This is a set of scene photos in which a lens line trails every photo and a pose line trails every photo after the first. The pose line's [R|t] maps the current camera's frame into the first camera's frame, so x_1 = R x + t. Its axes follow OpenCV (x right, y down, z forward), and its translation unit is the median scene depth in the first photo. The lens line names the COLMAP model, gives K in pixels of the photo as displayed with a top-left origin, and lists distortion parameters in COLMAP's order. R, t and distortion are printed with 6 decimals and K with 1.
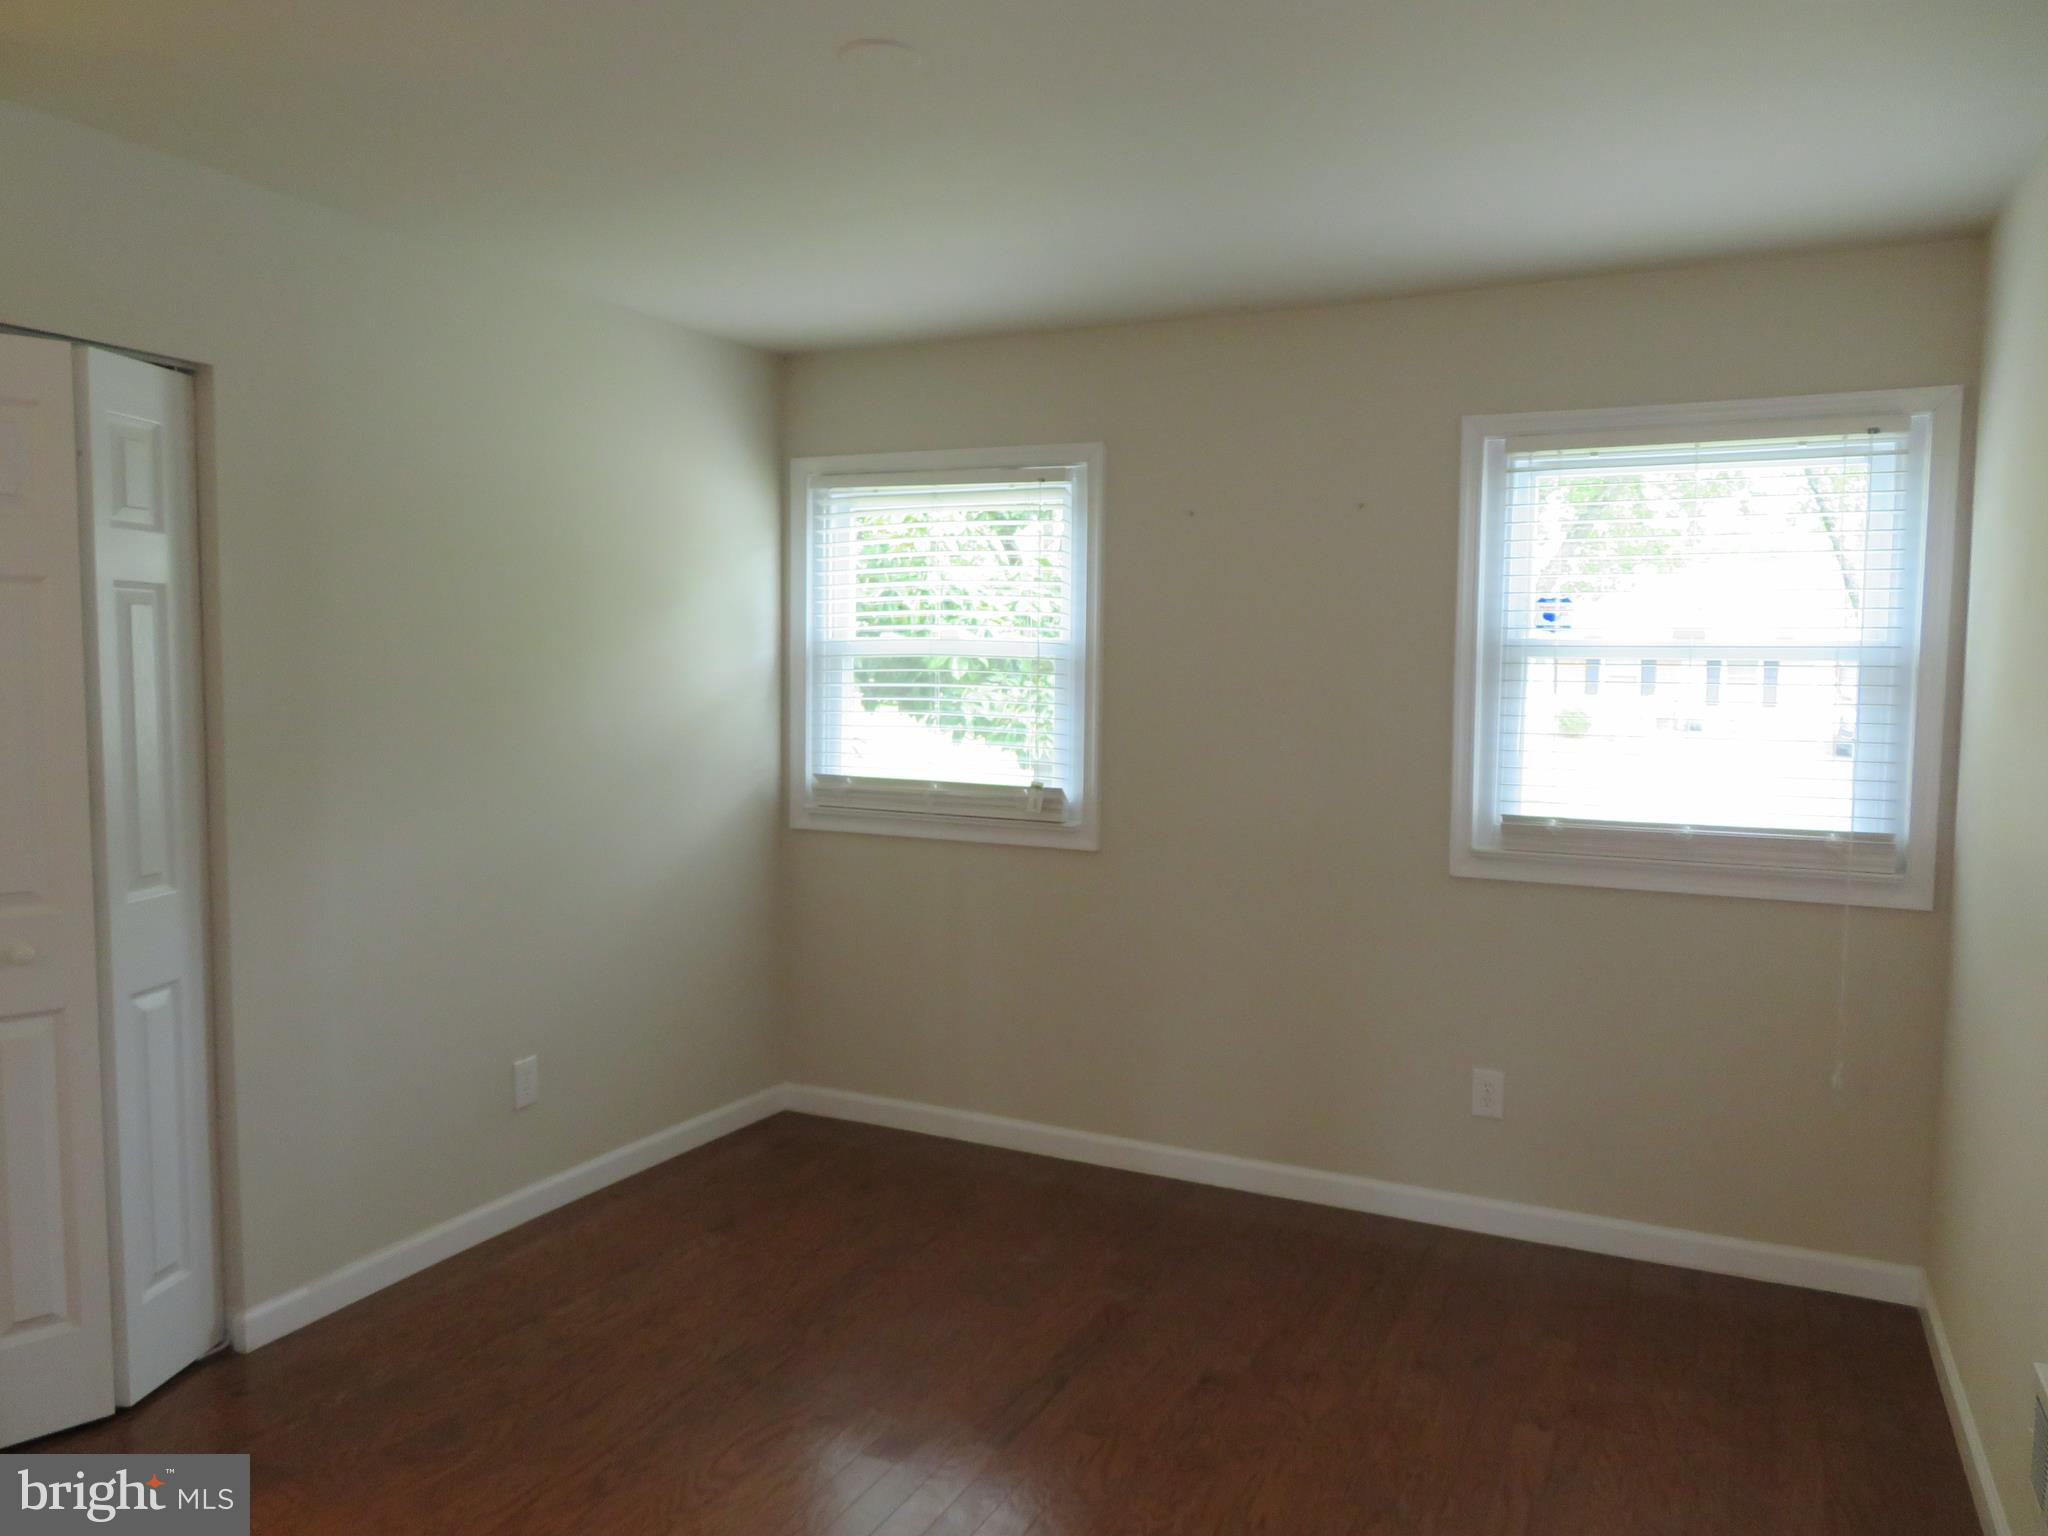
lens RADIAL K [[1444.8, 0, 1028.1], [0, 1444.8, 770.5], [0, 0, 1]] dist [-0.014158, 0.007981]
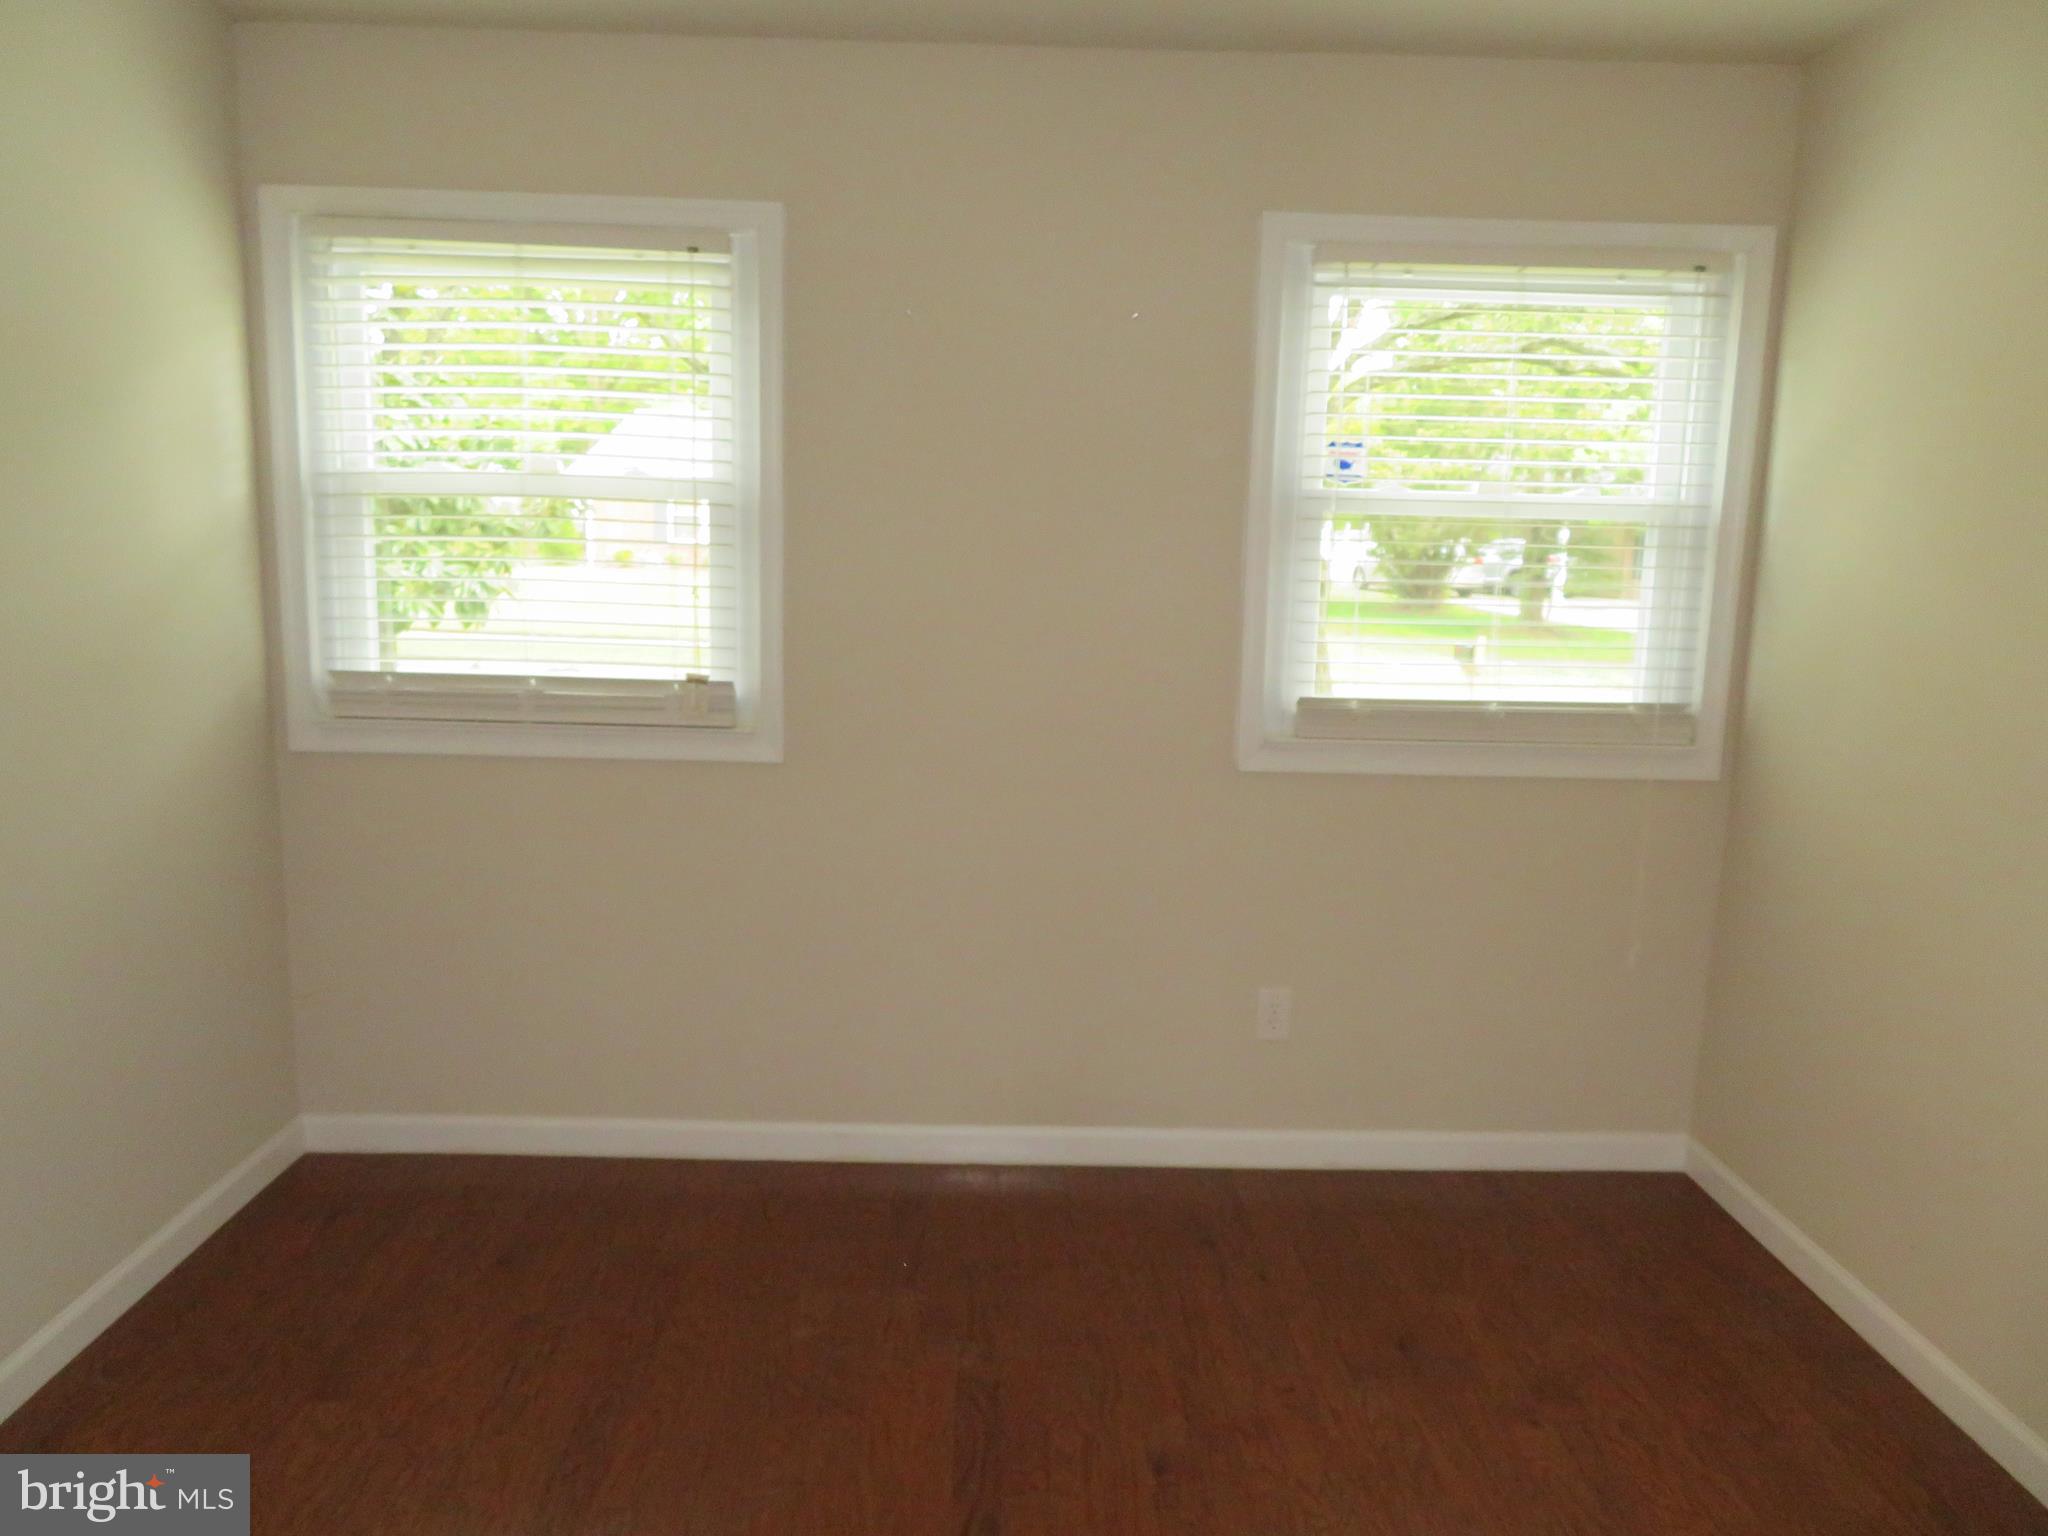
lens RADIAL K [[1444.8, 0, 1023.9], [0, 1444.8, 768.2], [0, 0, 1]] dist [-0.014158, 0.007981]
pose [[0.890920, -0.067059, 0.449181, -0.204470], [0.020285, 0.993928, 0.108151, -0.023293], [-0.453706, -0.087242, 0.886871, 0.308206]]
